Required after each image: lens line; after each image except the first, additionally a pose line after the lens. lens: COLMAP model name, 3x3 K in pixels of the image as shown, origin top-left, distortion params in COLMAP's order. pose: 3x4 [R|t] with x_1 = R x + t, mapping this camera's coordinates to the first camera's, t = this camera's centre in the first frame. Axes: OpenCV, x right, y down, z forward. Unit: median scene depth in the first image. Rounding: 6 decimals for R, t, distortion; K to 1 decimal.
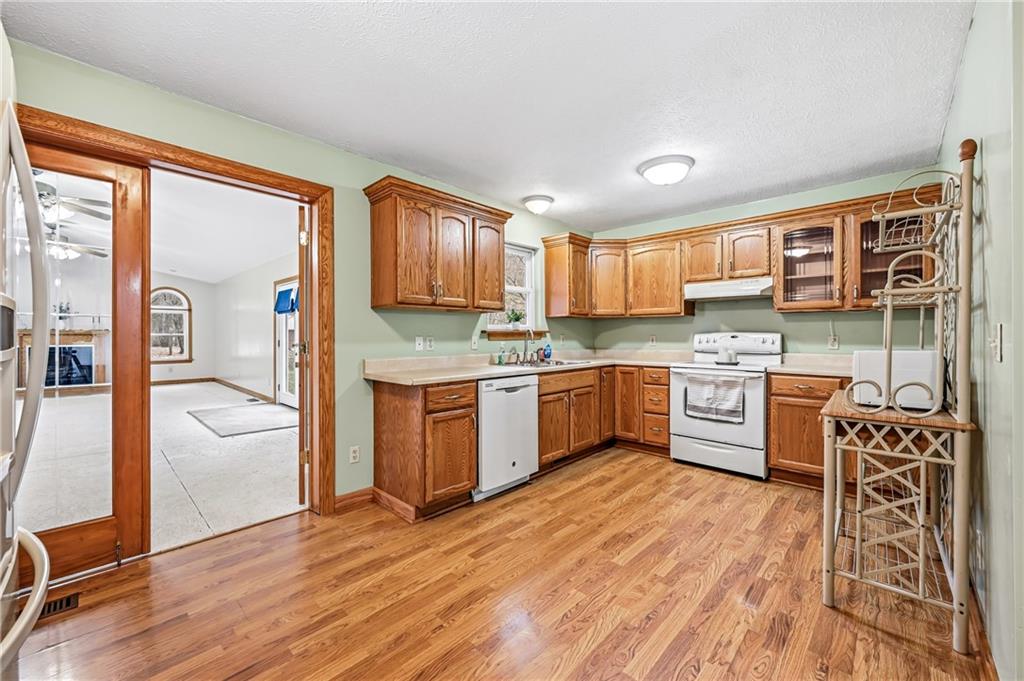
lens RADIAL K [[411.0, 0, 492.0], [0, 411.0, 338.6], [0, 0, 1]] dist [-0.002240, -0.000067]
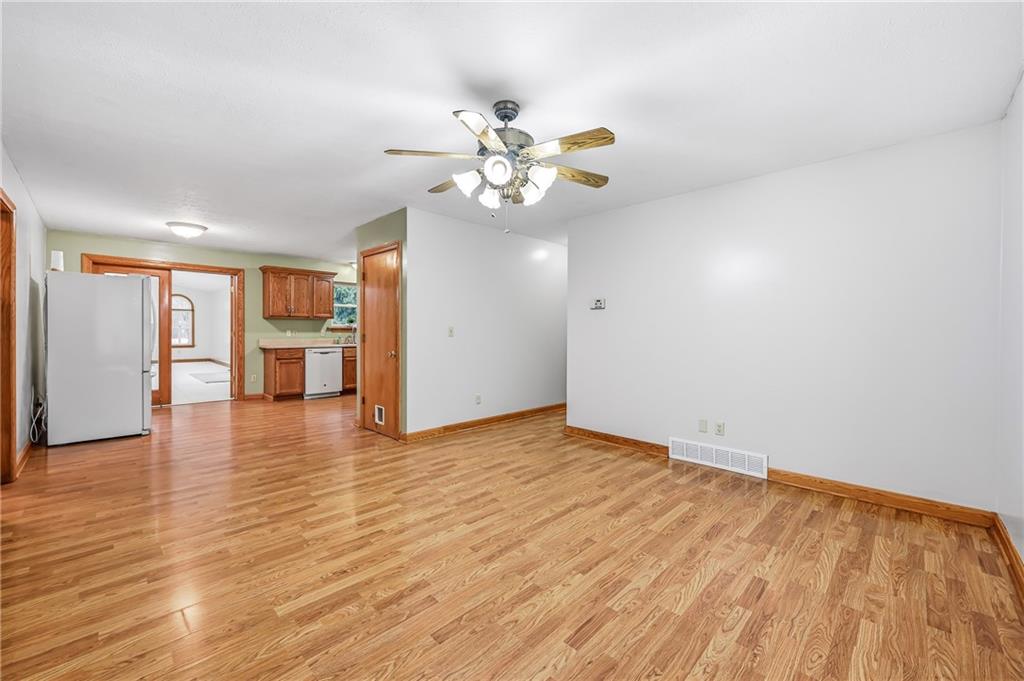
lens RADIAL K [[411.0, 0, 492.0], [0, 411.0, 338.6], [0, 0, 1]] dist [-0.002240, -0.000067]
pose [[0.999864, 0.009197, -0.013656, 0.988315], [-0.009020, 0.999876, 0.012907, 0.002518], [0.013773, -0.012782, 0.999823, -1.257789]]
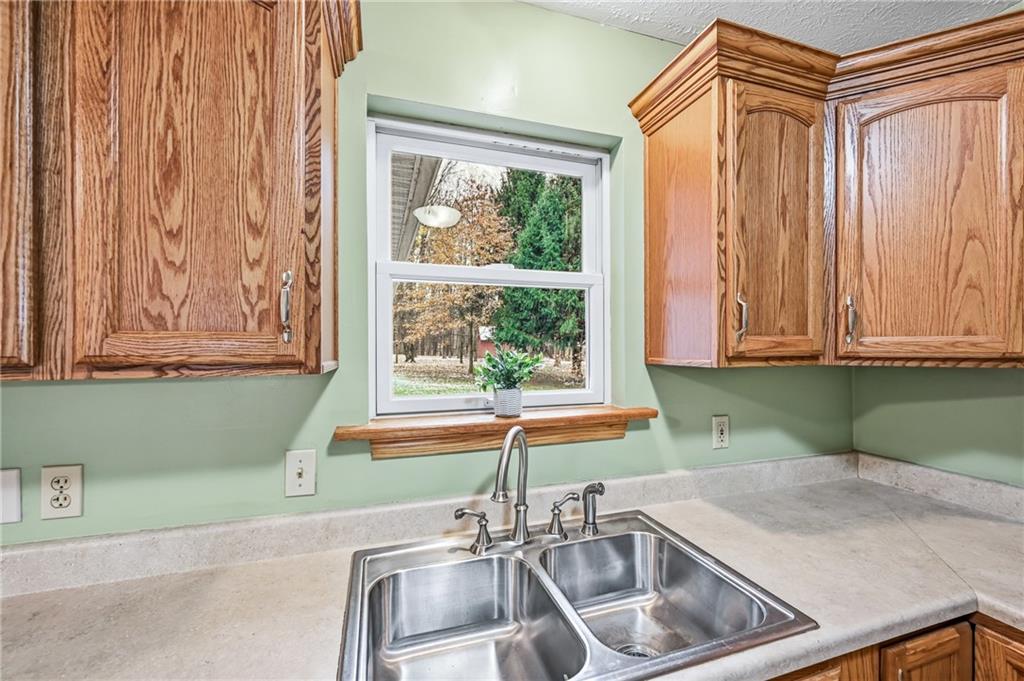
lens RADIAL K [[409.6, 0, 513.4], [0, 409.6, 347.1], [0, 0, 1]] dist [-0.000593, 0.000080]
pose [[0.890256, 0.006202, -0.455418, 0.247907], [-0.002680, 0.999961, 0.008379, -0.090613], [0.455453, -0.006239, 0.890238, 0.940973]]
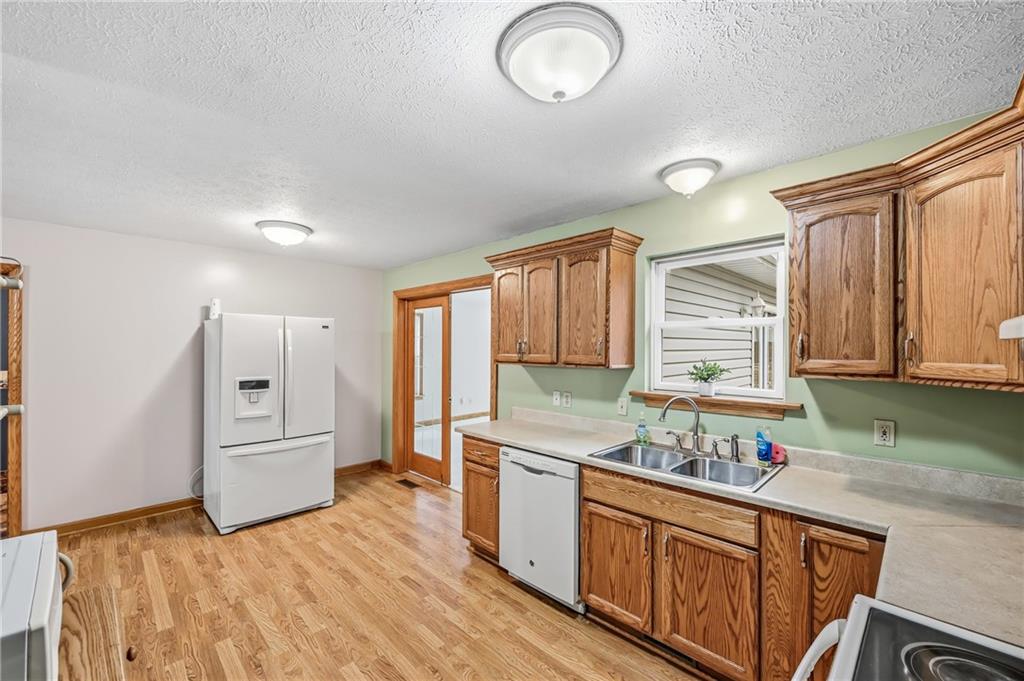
lens RADIAL K [[409.6, 0, 513.4], [0, 409.6, 347.1], [0, 0, 1]] dist [-0.000593, 0.000080]
pose [[-0.006080, 0.001118, -0.999981, 0.819155], [-0.002932, 0.999995, 0.001136, -0.113604], [0.999977, 0.002939, -0.006076, 0.926645]]
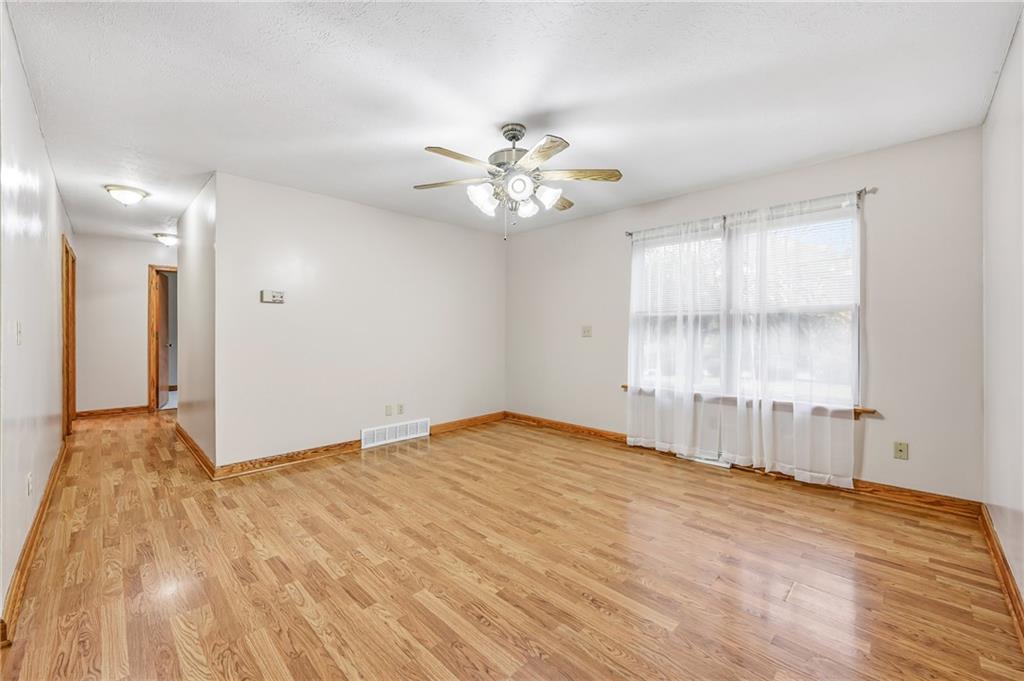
lens RADIAL K [[407.4, 0, 530.9], [0, 407.4, 332.2], [0, 0, 1]] dist [-0.001432, -0.000194]
pose [[-0.028317, 0.000223, 0.999599, 0.189737], [0.006305, 0.999980, -0.000044, -0.000259], [-0.999579, 0.006301, -0.028317, -0.528918]]
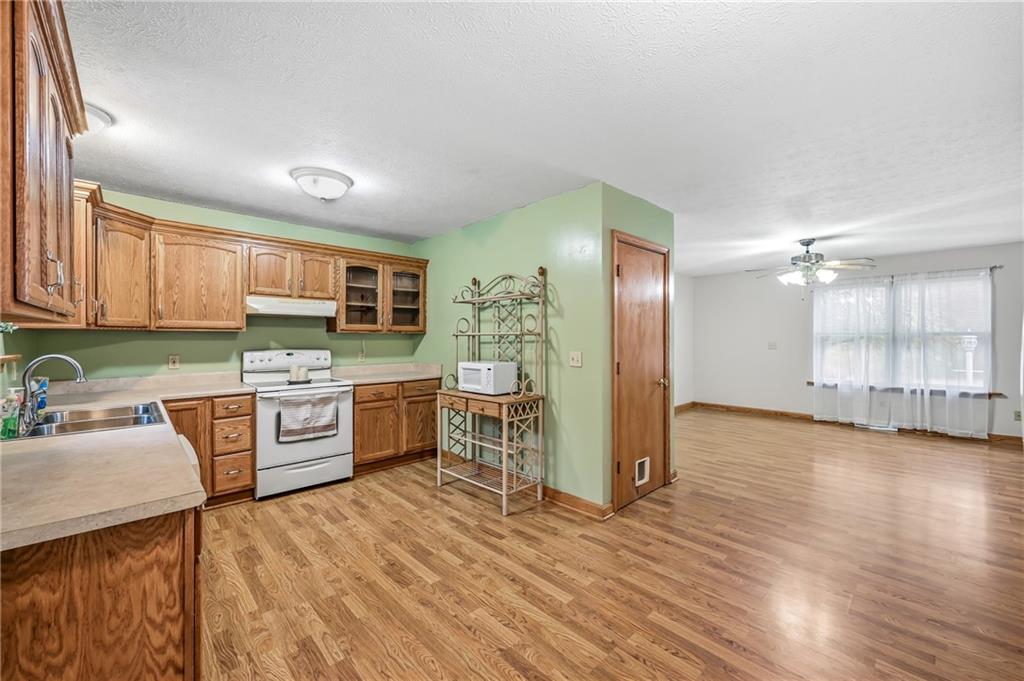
lens RADIAL K [[404.1, 0, 530.4], [0, 404.1, 340.3], [0, 0, 1]] dist [-0.000660, 0.000026]
pose [[-0.002164, -0.003168, 0.999993, -0.486240], [0.007269, 0.999969, 0.003184, -0.045784], [-0.999971, 0.007275, -0.002141, 0.509037]]
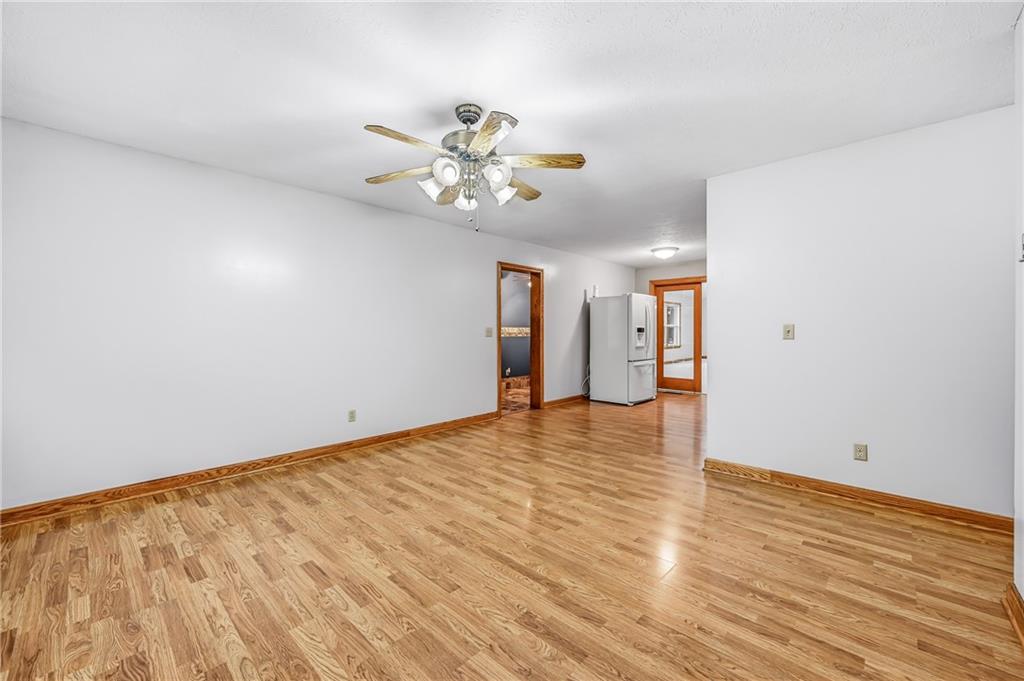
lens RADIAL K [[407.4, 0, 530.9], [0, 407.4, 332.2], [0, 0, 1]] dist [-0.001432, -0.000194]
pose [[0.054420, 0.004864, -0.998506, 1.755227], [-0.004572, 0.999979, 0.004622, -0.004246], [0.998508, 0.004313, 0.054442, -0.444602]]
